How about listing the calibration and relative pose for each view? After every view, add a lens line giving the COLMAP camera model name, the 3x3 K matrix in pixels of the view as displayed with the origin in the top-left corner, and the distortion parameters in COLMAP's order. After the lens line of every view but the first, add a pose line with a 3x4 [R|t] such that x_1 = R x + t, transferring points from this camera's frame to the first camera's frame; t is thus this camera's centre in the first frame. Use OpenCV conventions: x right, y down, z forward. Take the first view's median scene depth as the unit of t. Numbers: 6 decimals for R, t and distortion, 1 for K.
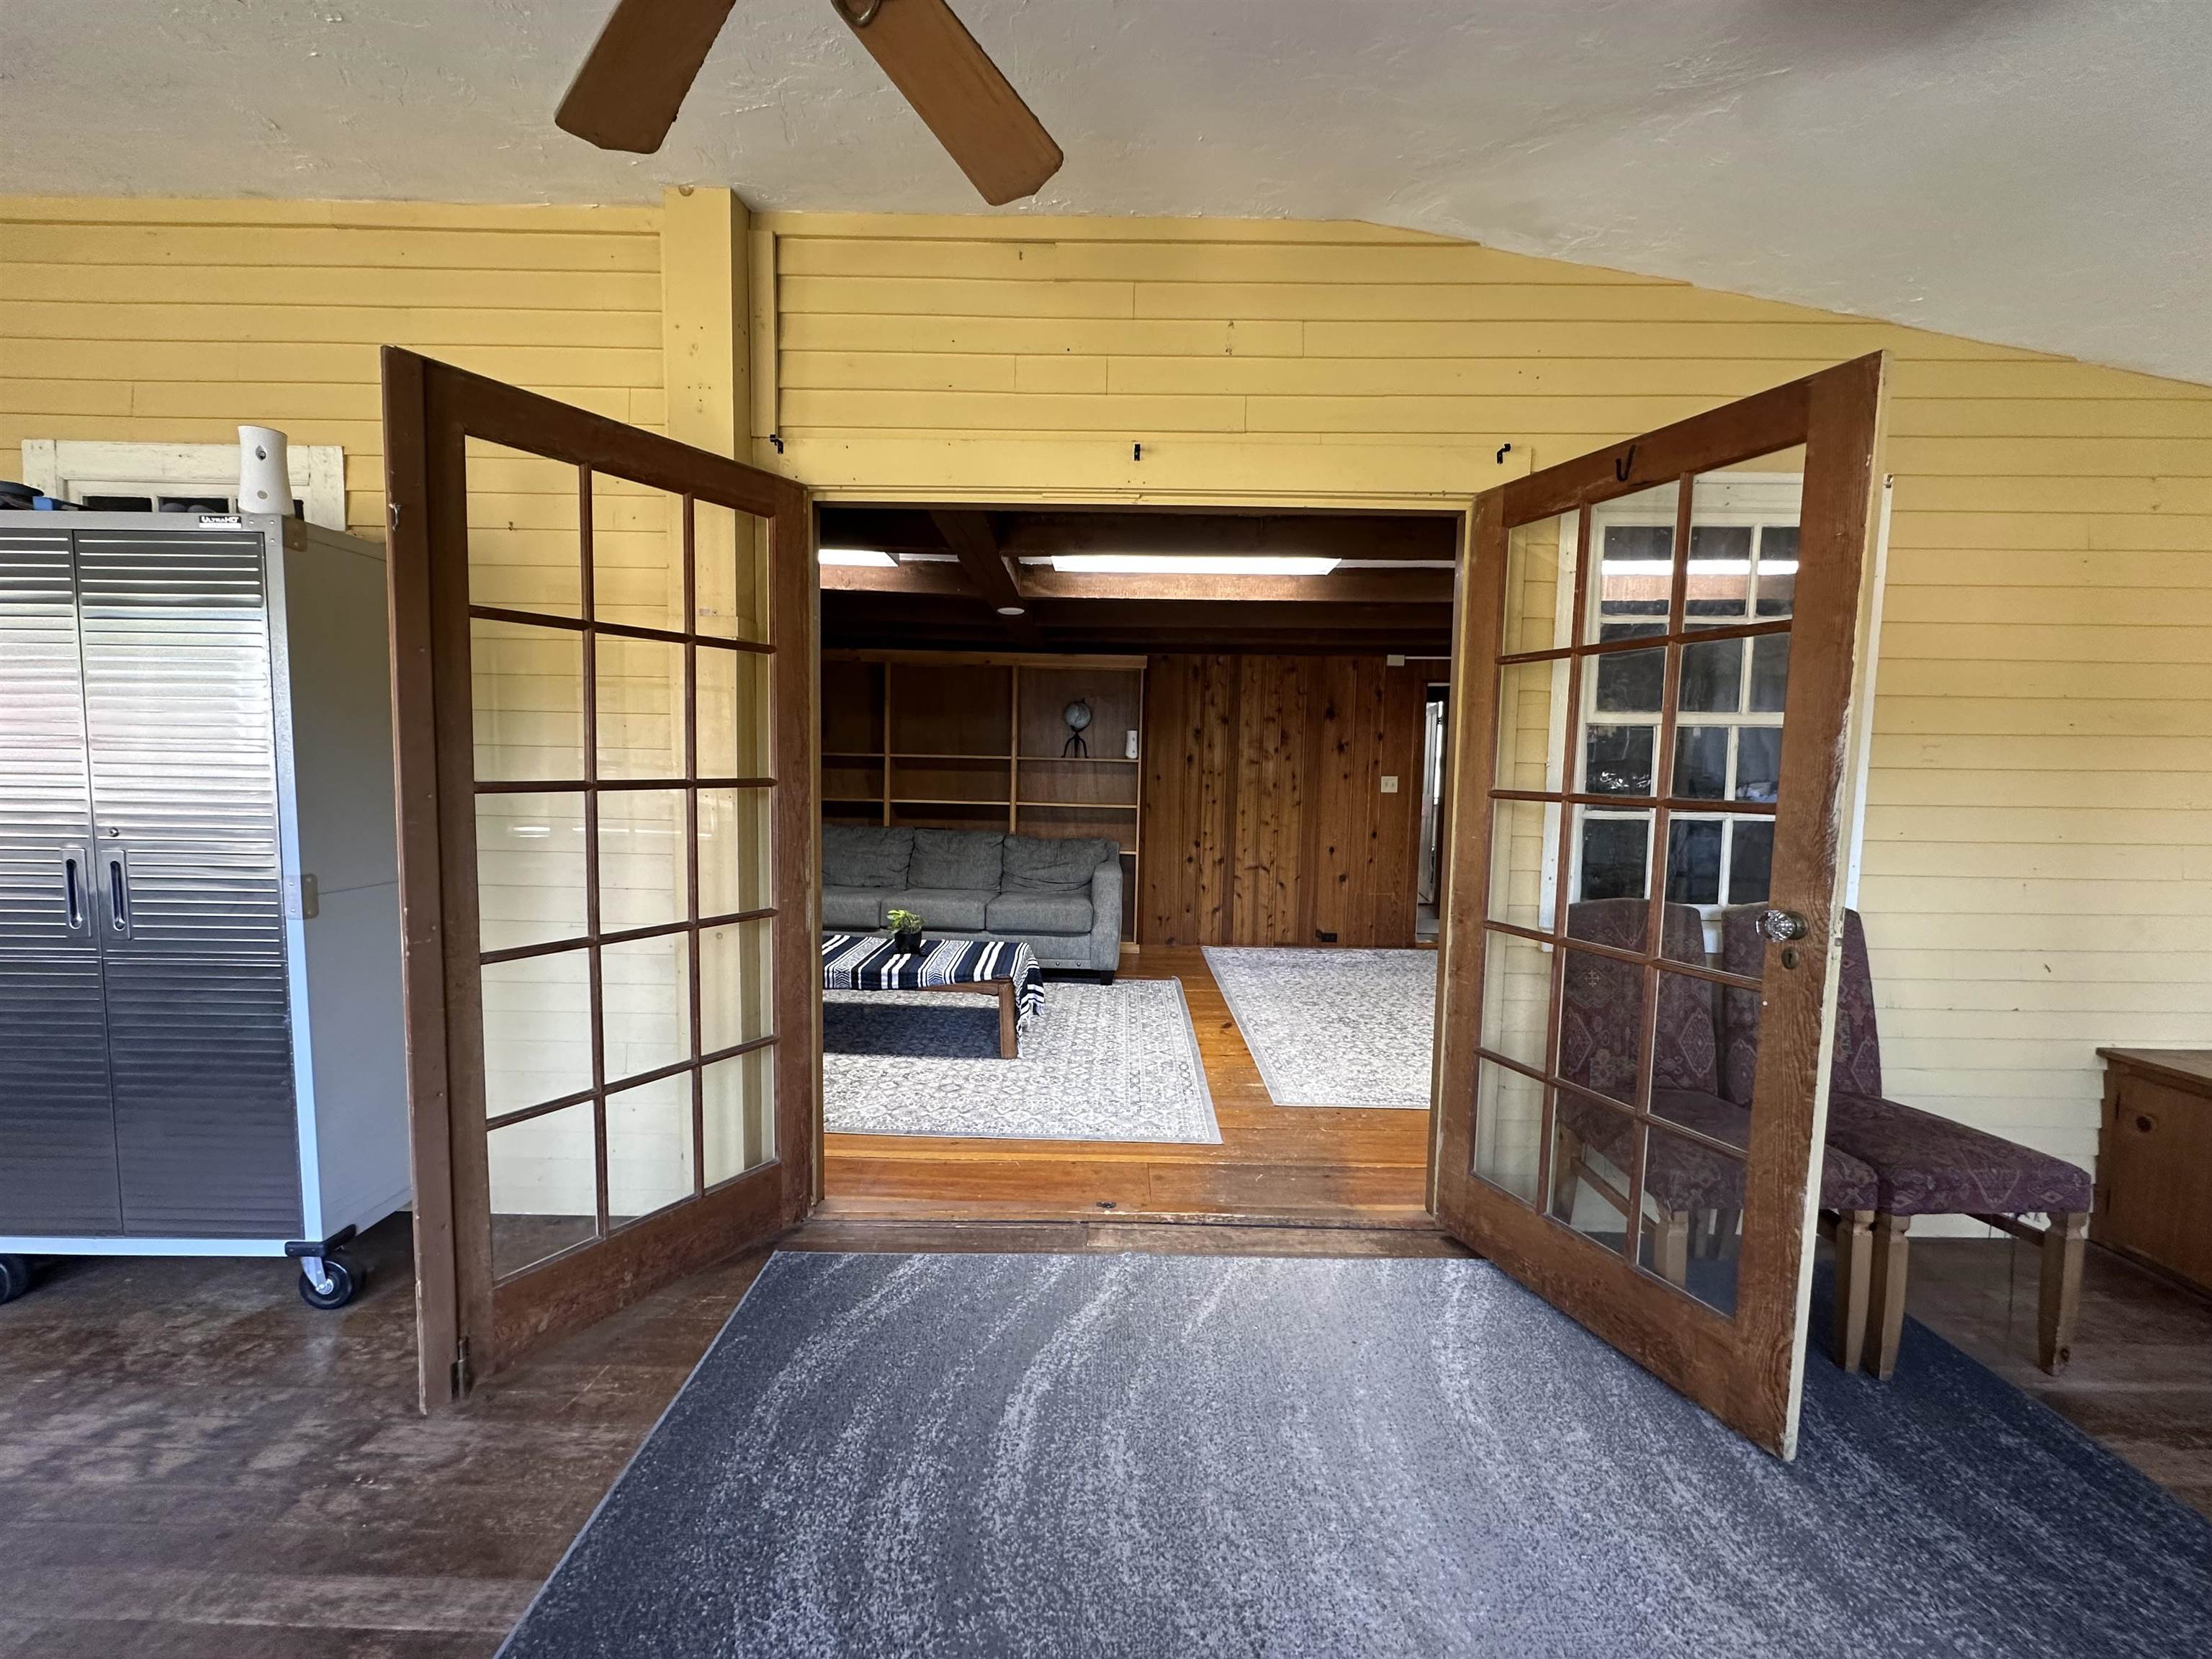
lens RADIAL K [[883.1, 0, 1106.4], [0, 883.1, 830.2], [0, 0, 1]] dist [-0.005870, 0.001229]
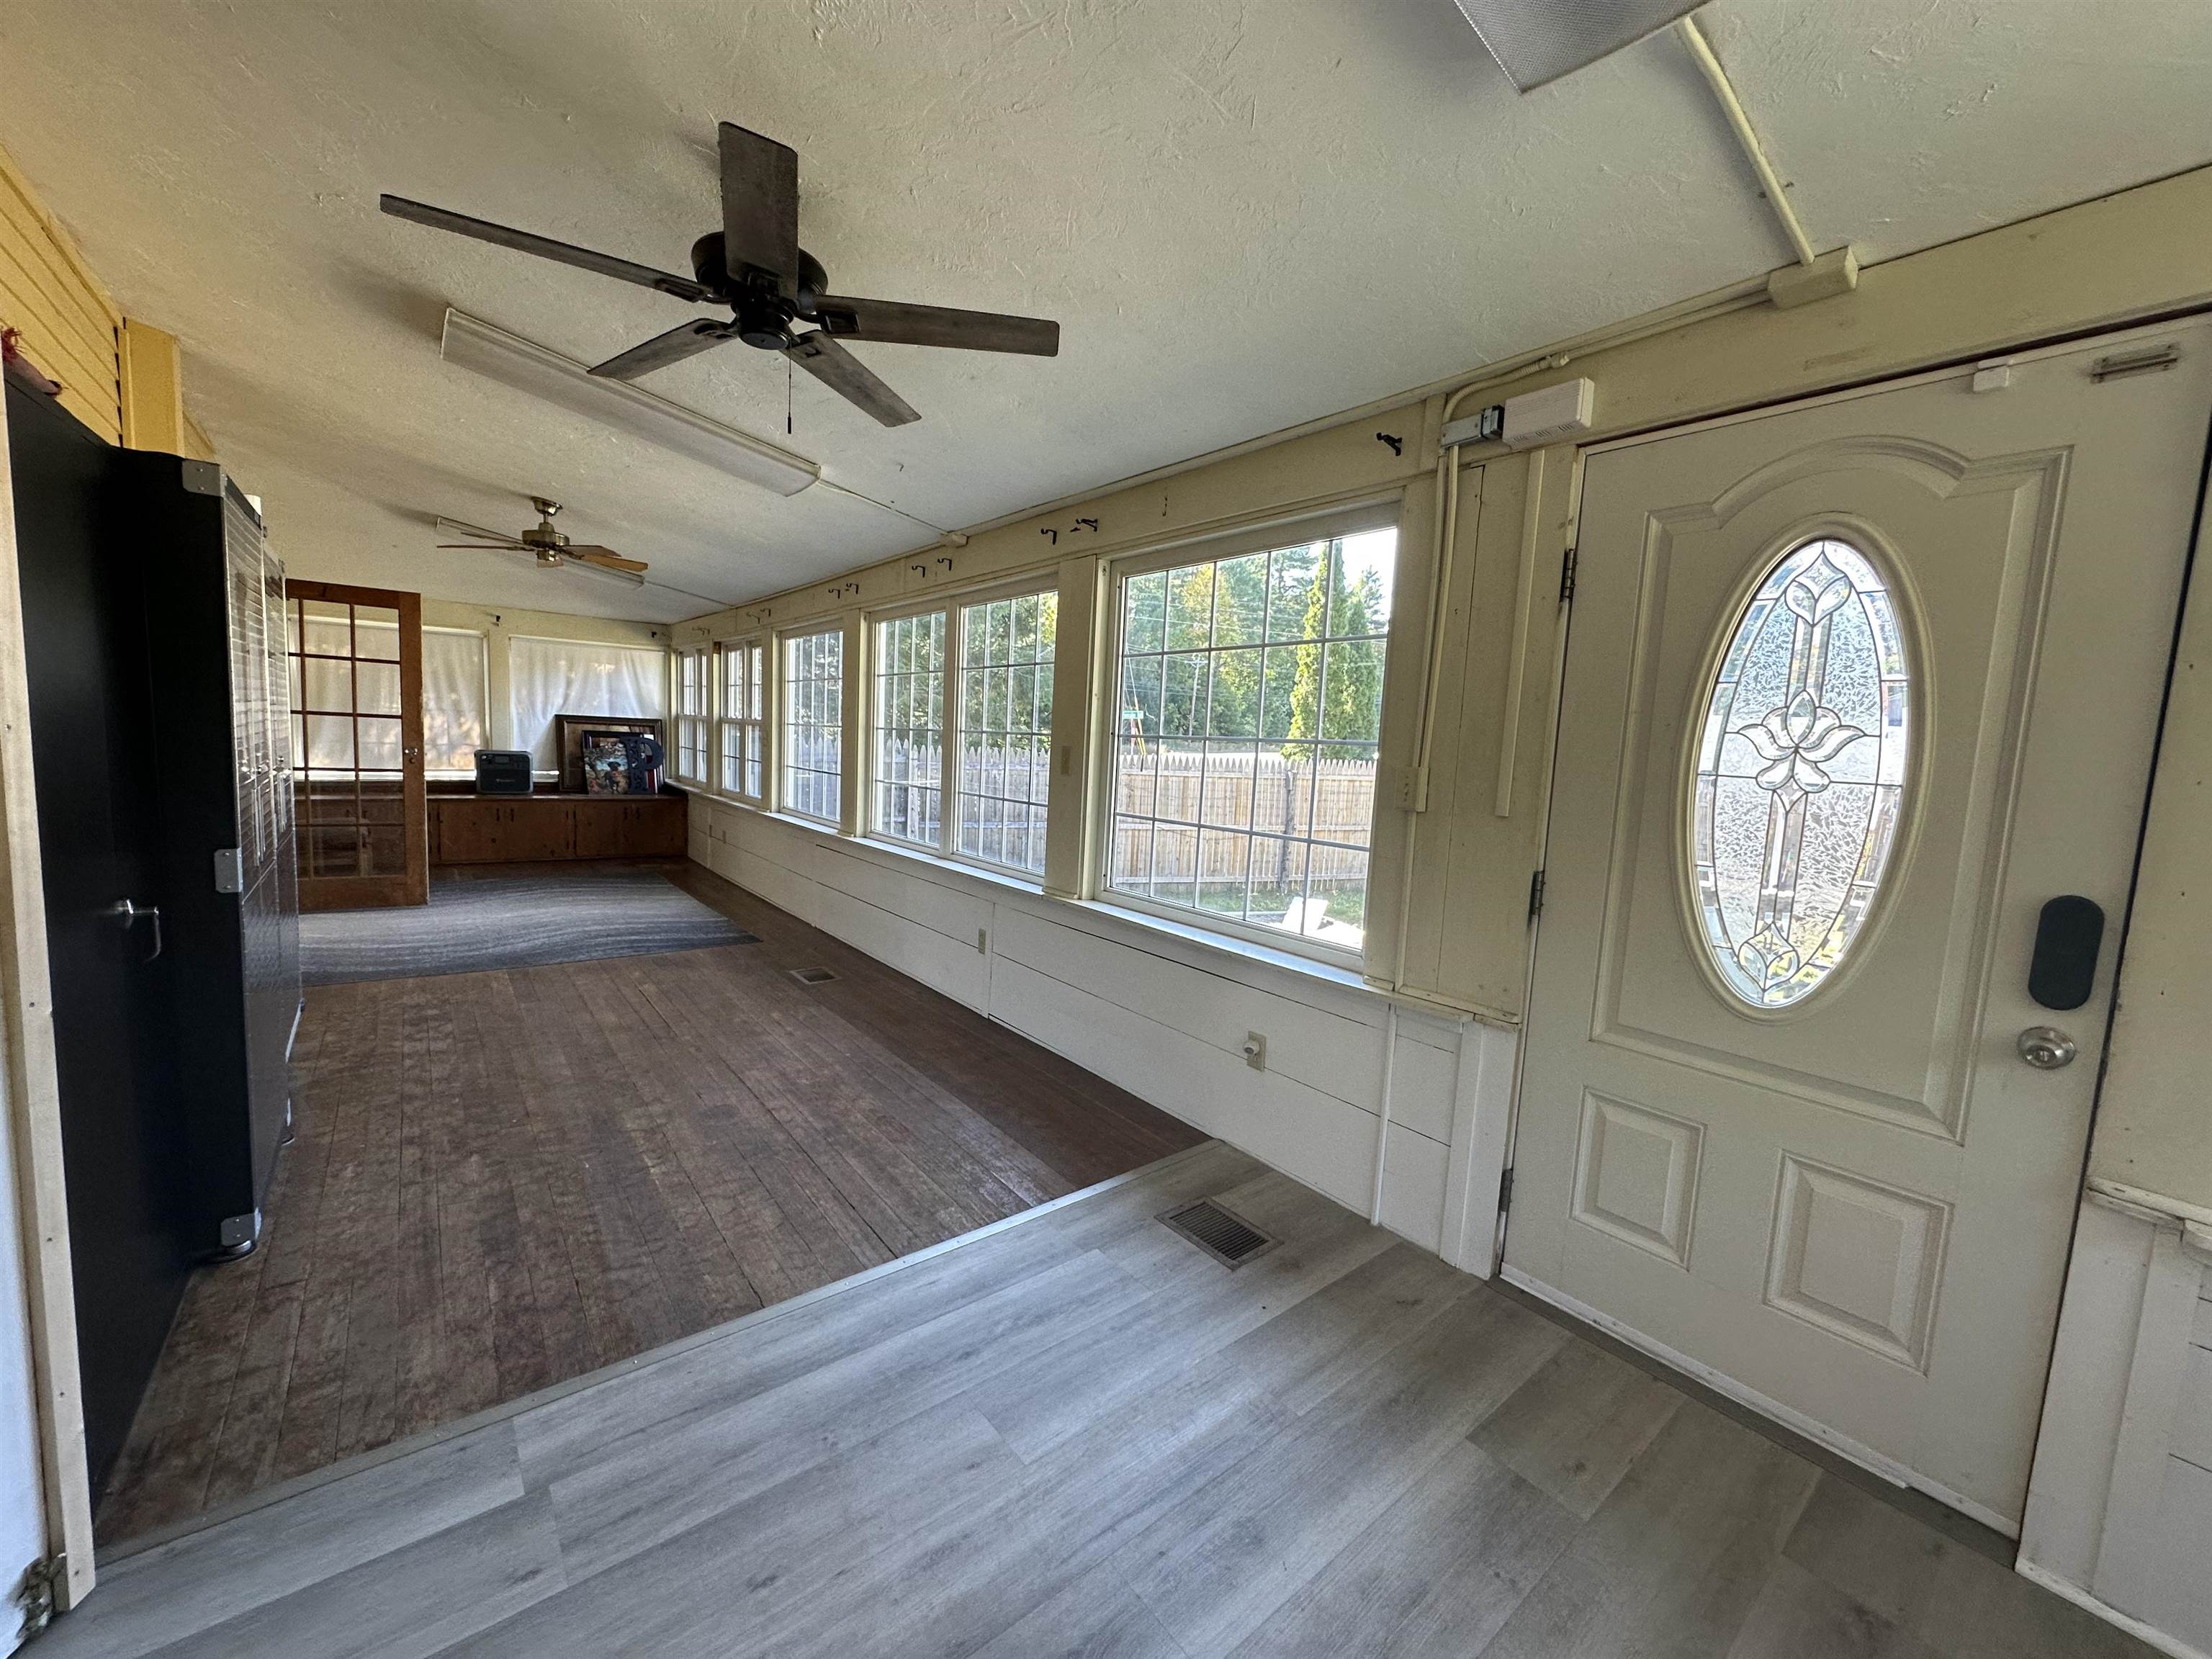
lens RADIAL K [[883.1, 0, 1102.5], [0, 883.1, 834.1], [0, 0, 1]] dist [-0.005870, 0.001229]
pose [[-0.621197, -0.130543, 0.772705, -1.594519], [-0.003915, 0.986532, 0.163520, -0.061738], [-0.783644, 0.098553, -0.613342, 0.413936]]
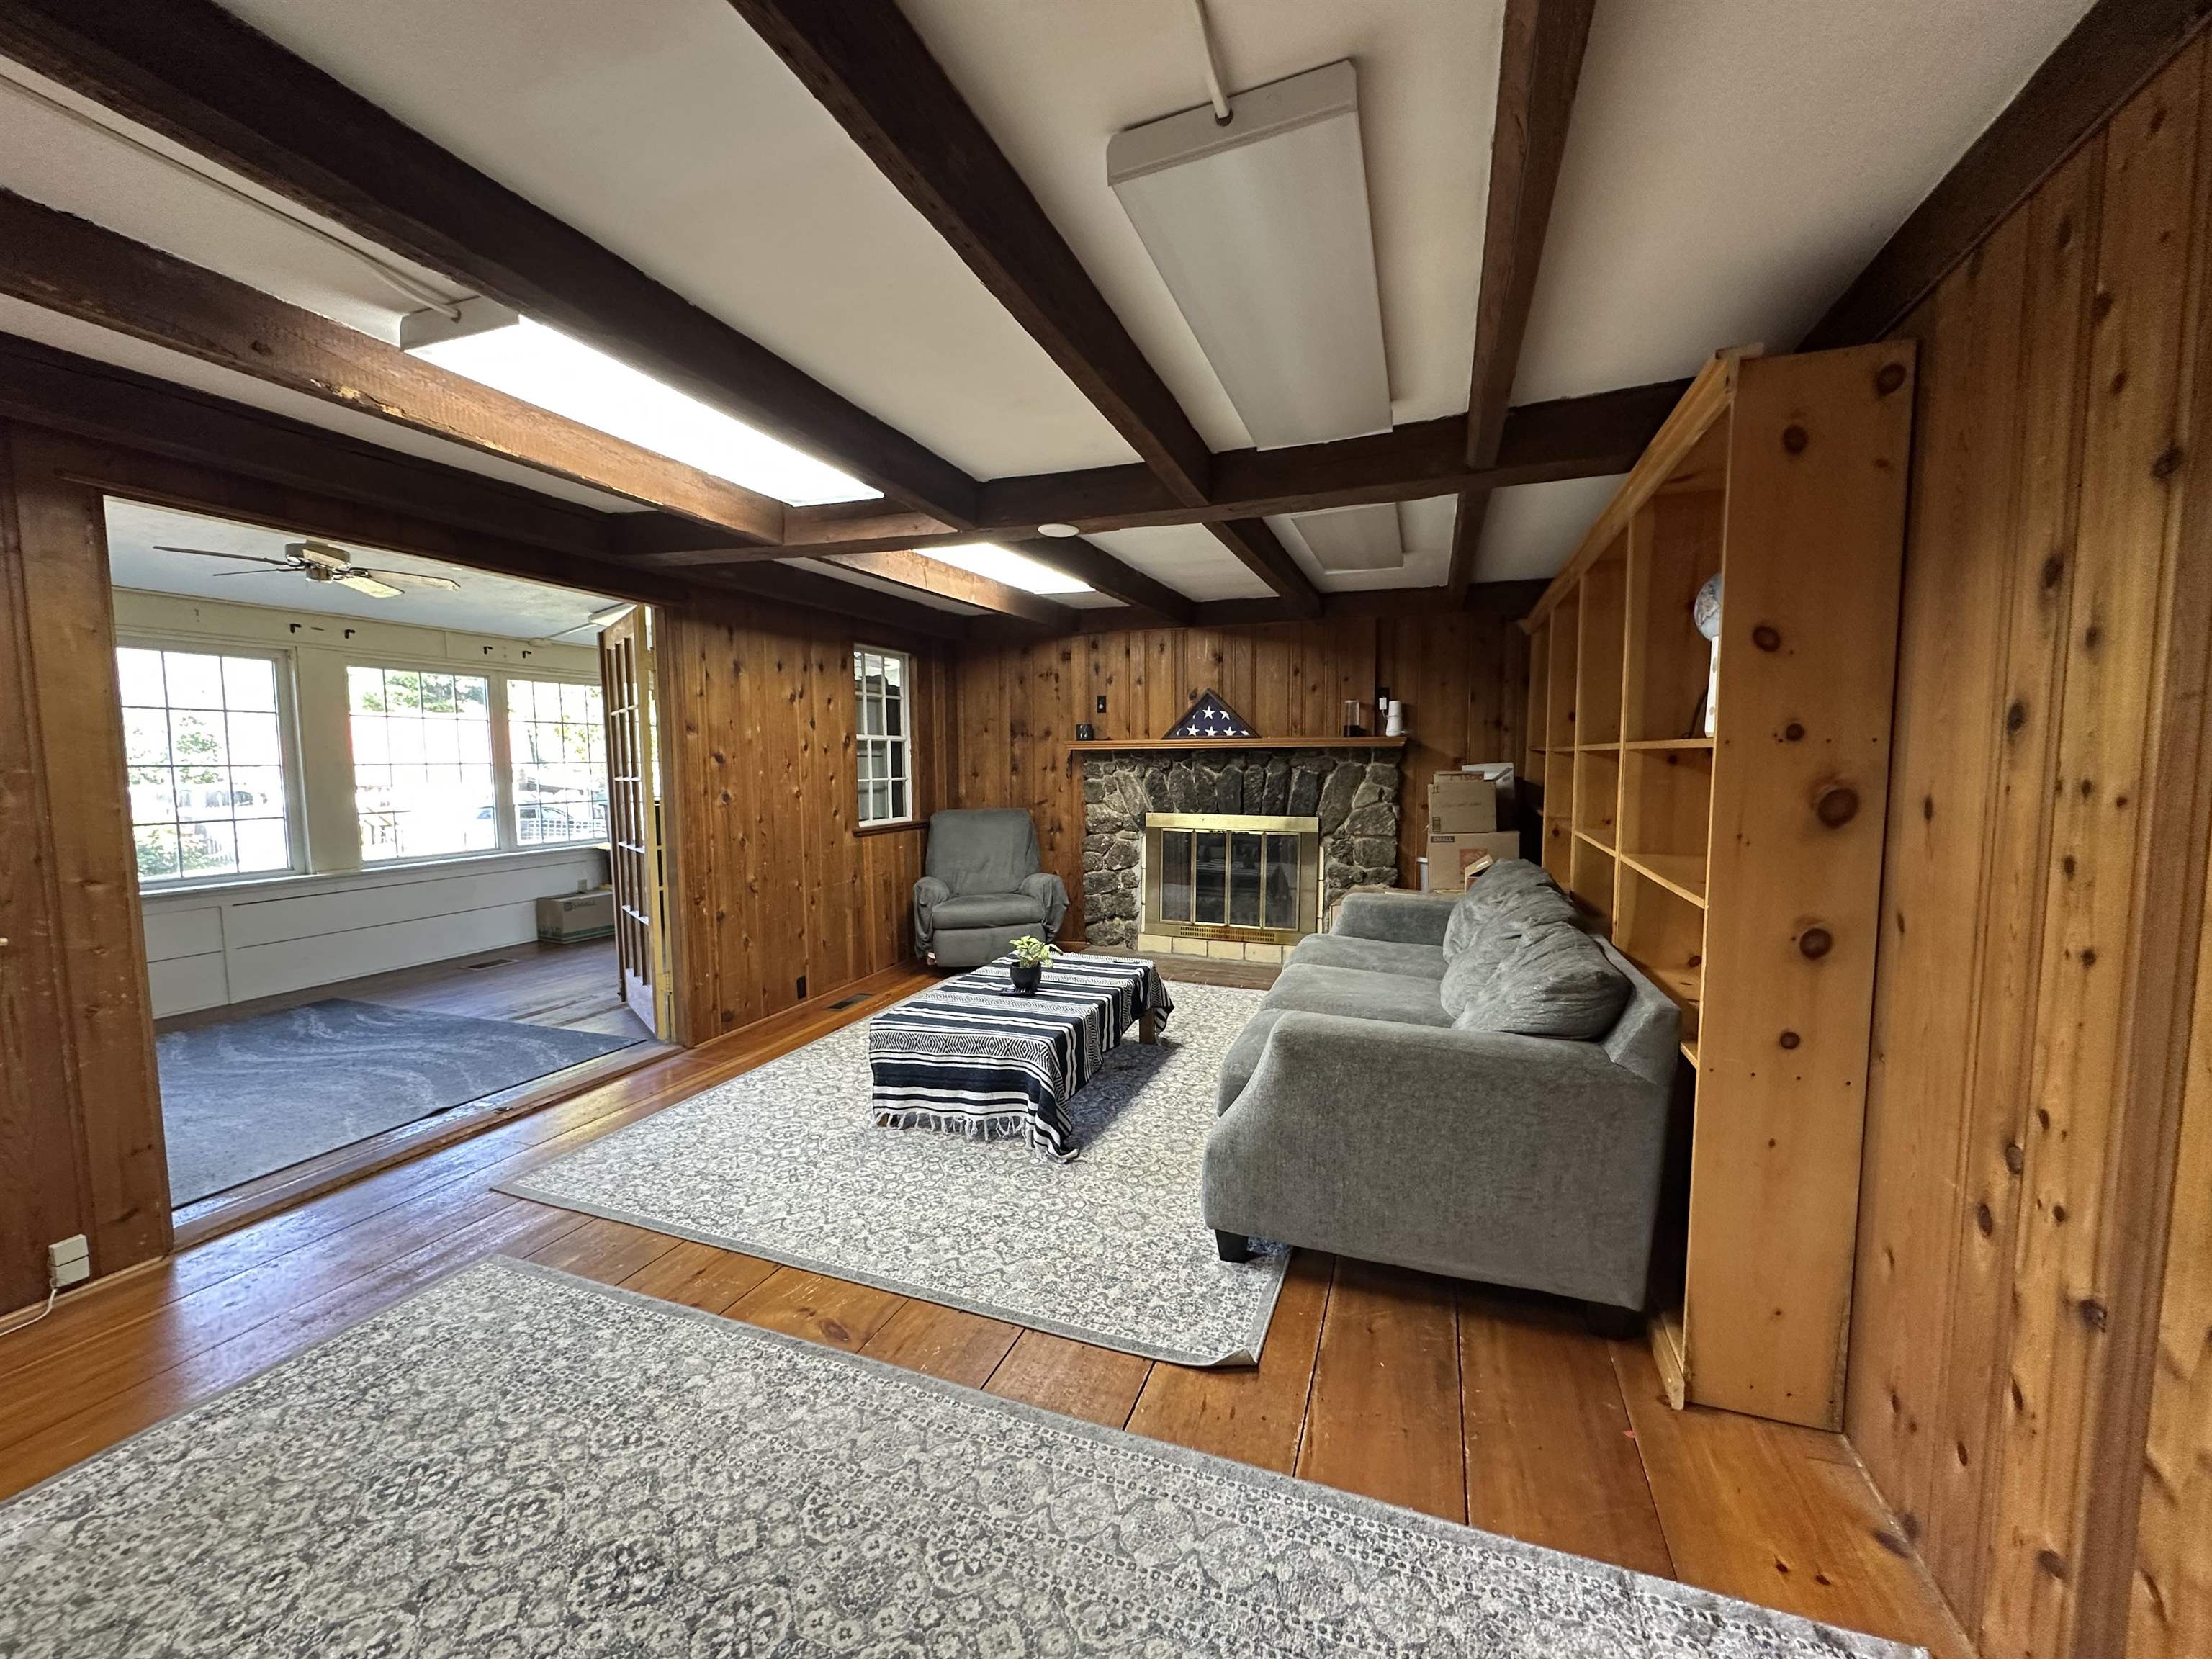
lens RADIAL K [[883.1, 0, 1103.7], [0, 883.1, 832.0], [0, 0, 1]] dist [-0.005870, 0.001229]
pose [[-0.338621, 0.059769, -0.939023, 0.584580], [-0.067688, 0.993847, 0.087668, -0.098427], [0.938485, 0.093246, -0.332492, 1.464243]]
